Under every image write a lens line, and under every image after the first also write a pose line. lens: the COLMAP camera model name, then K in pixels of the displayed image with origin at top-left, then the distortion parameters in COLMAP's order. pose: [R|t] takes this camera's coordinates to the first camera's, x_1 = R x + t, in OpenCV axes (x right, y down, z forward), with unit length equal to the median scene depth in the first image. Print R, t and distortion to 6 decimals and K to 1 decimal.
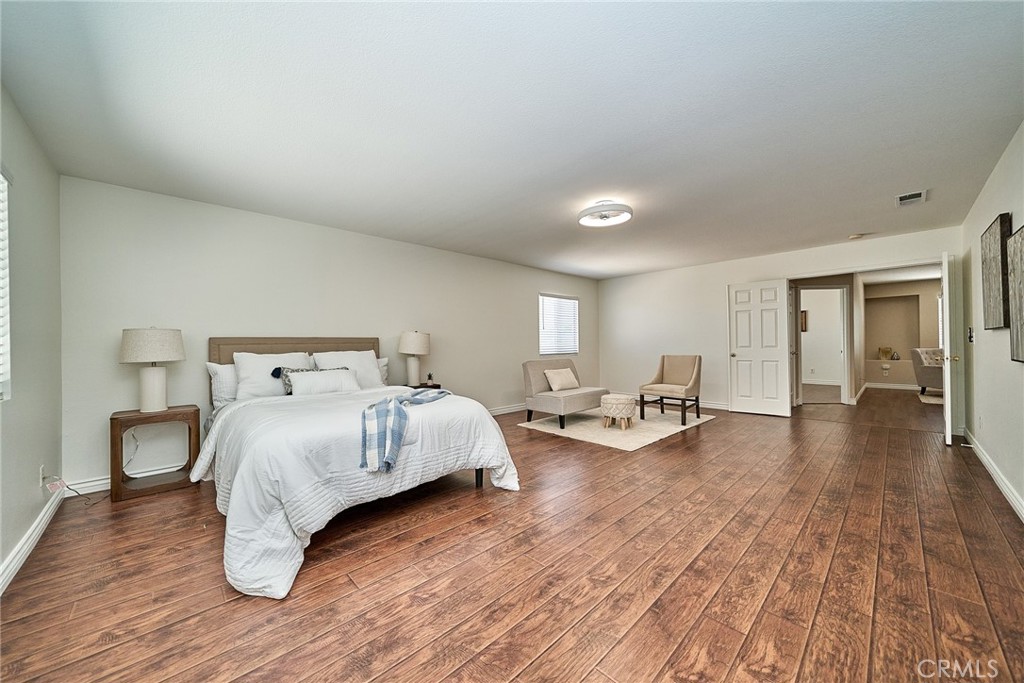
lens RADIAL K [[370.2, 0, 507.0], [0, 370.2, 343.2], [0, 0, 1]] dist [0.000128, -0.000165]
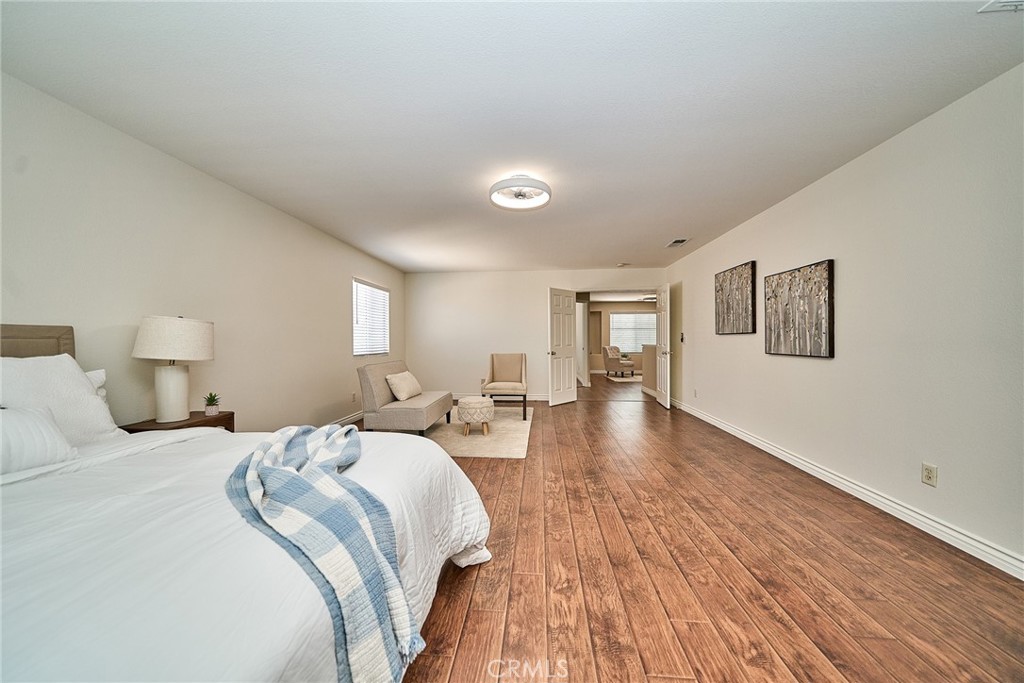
lens RADIAL K [[348.5, 0, 509.6], [0, 348.5, 343.4], [0, 0, 1]] dist [-0.000486, -0.000207]
pose [[0.743318, 0.001362, 0.668937, -0.340295], [-0.004636, 0.999984, 0.003115, 0.002167], [-0.668922, -0.005416, 0.743313, 0.464776]]
